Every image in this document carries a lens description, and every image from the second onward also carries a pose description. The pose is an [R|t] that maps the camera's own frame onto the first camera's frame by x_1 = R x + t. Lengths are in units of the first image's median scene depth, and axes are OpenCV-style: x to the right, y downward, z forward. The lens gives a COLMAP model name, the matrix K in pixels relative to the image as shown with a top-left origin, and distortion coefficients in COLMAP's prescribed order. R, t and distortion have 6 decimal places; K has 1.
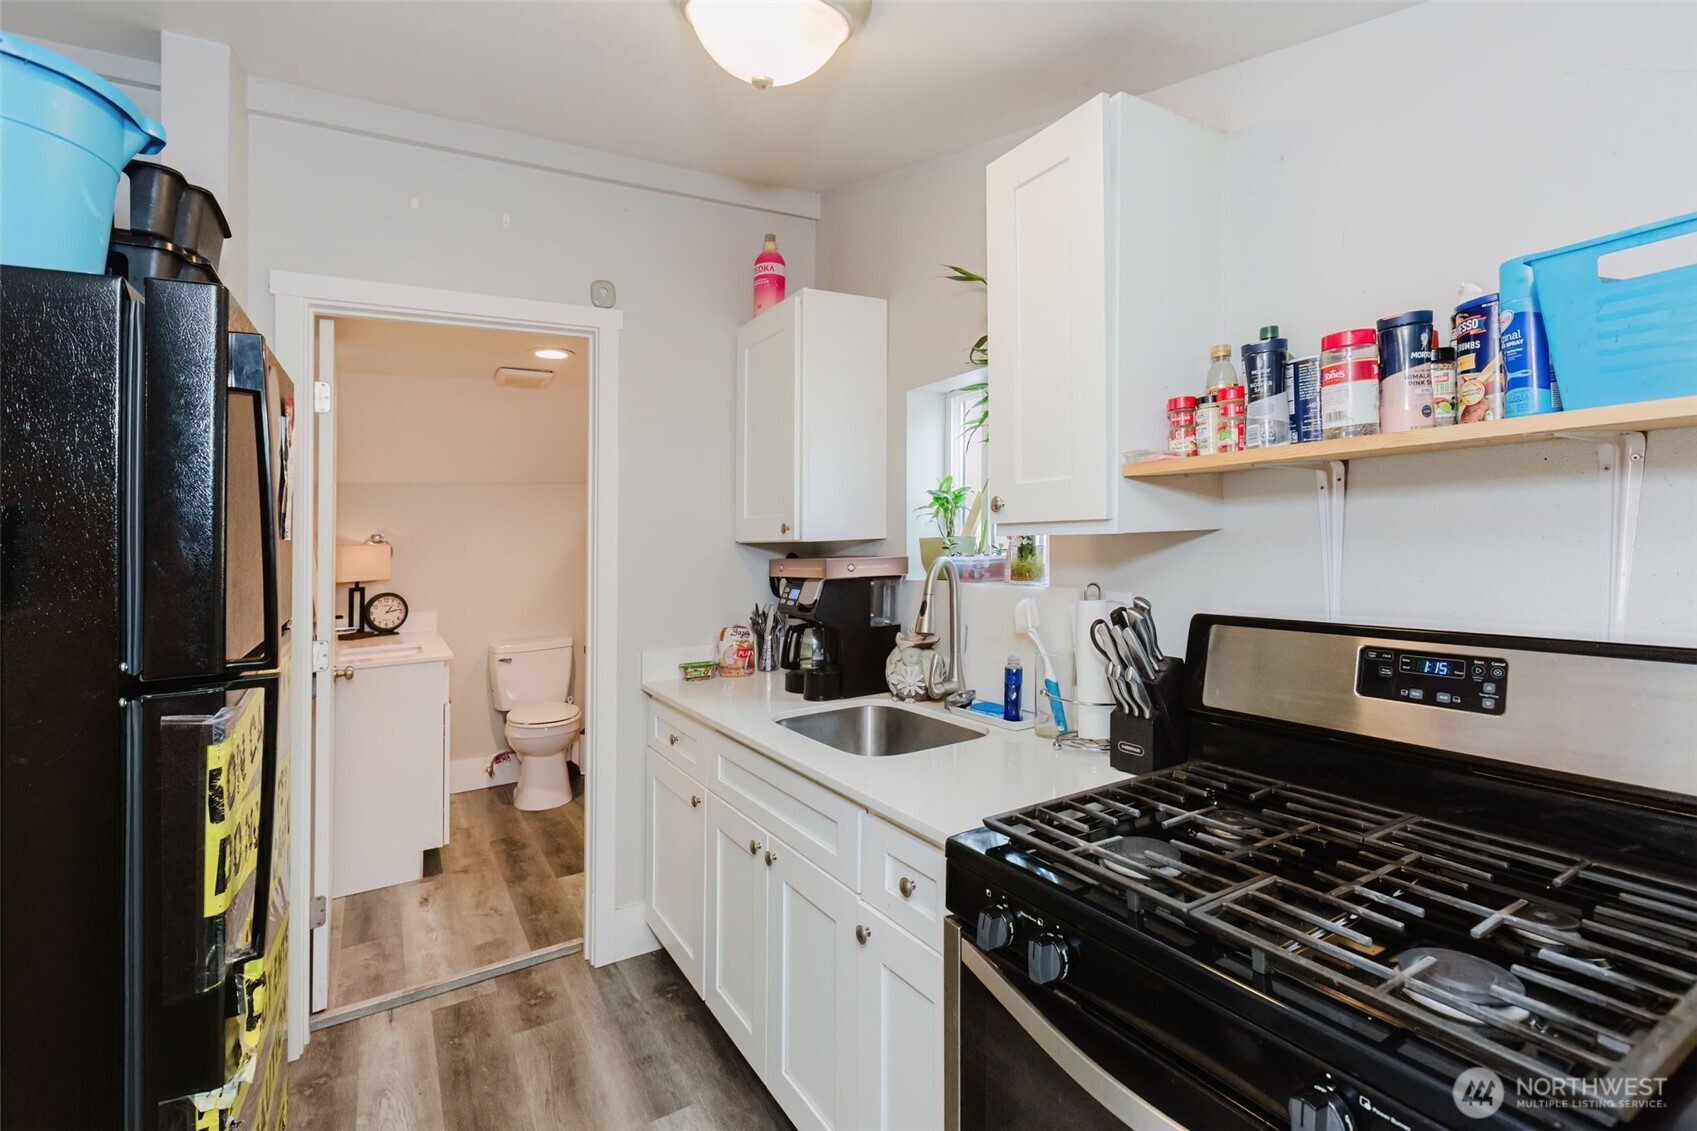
lens RADIAL K [[769.0, 0, 844.5], [0, 769.0, 545.4], [0, 0, 1]] dist [-0.000959, 0.000000]
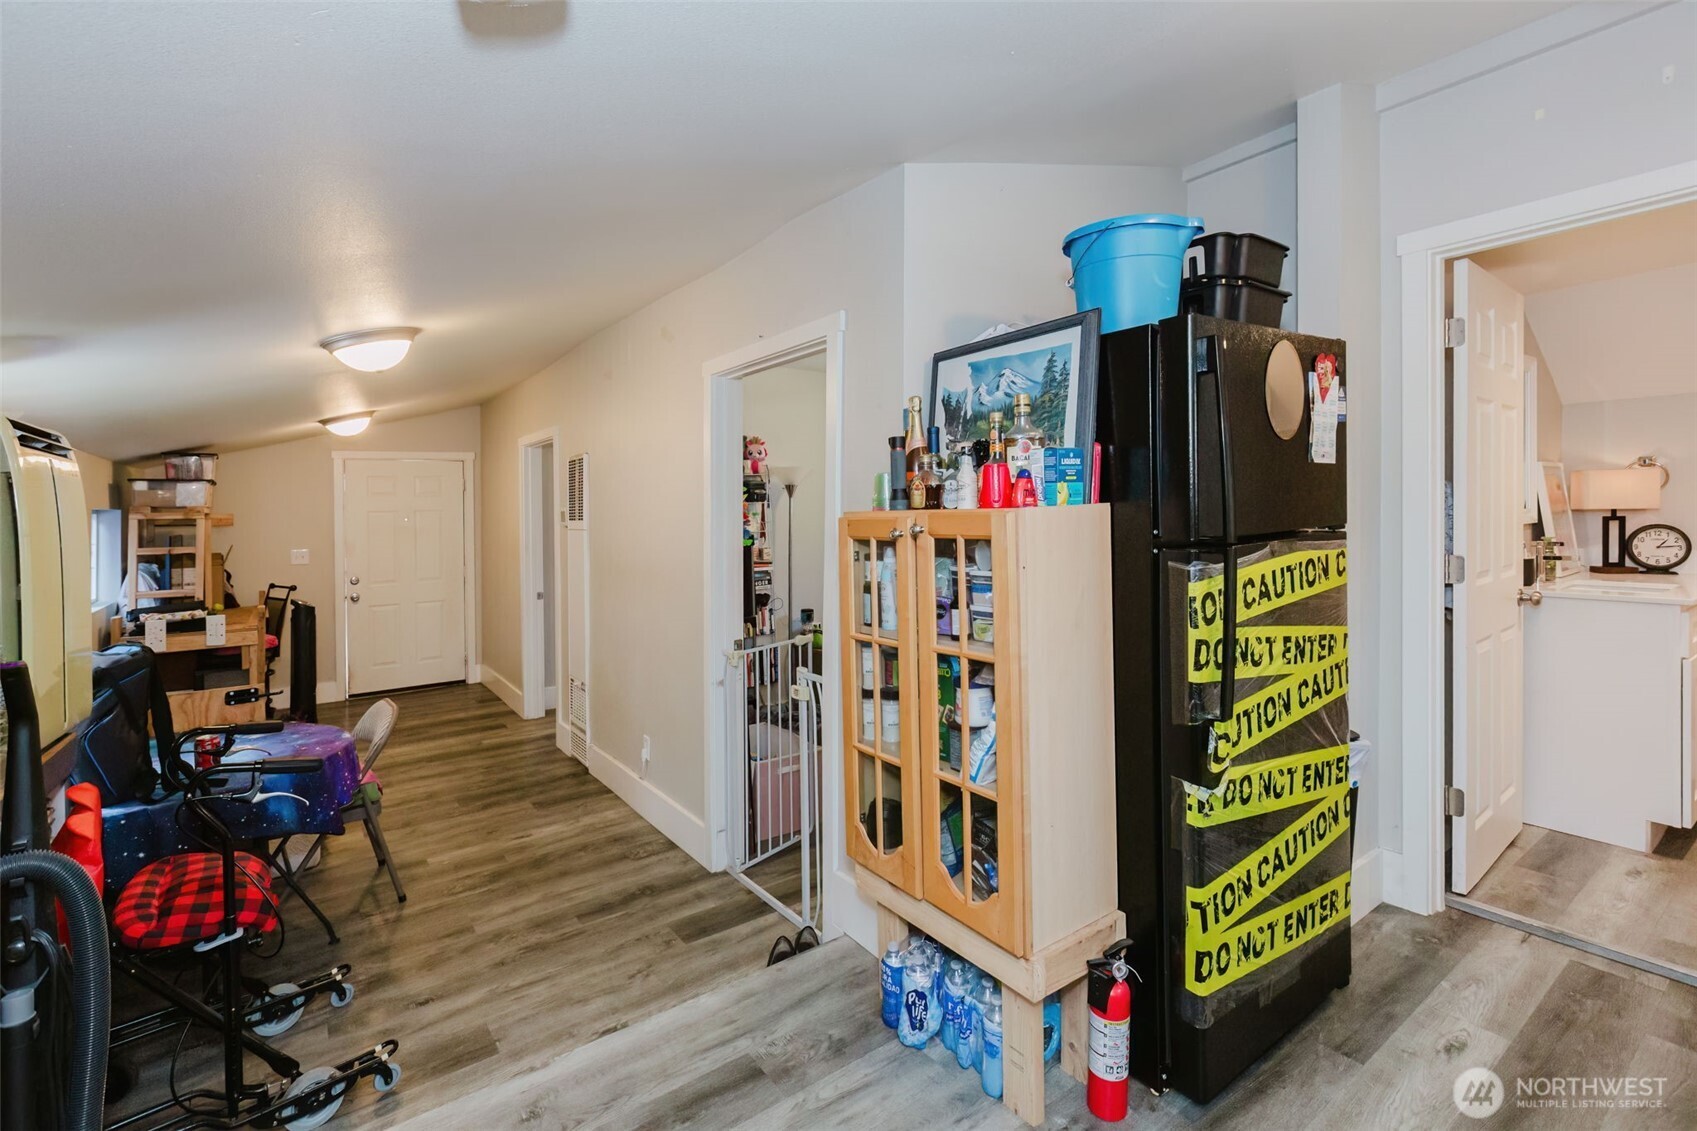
lens RADIAL K [[771.2, 0, 847.3], [0, 771.2, 501.3], [0, 0, 1]] dist [0.000992, 0.000245]
pose [[0.110229, 0.028802, -0.993489, 0.277375], [0.006905, 0.999534, 0.029744, 0.007337], [0.993882, -0.010138, 0.109979, 0.015890]]
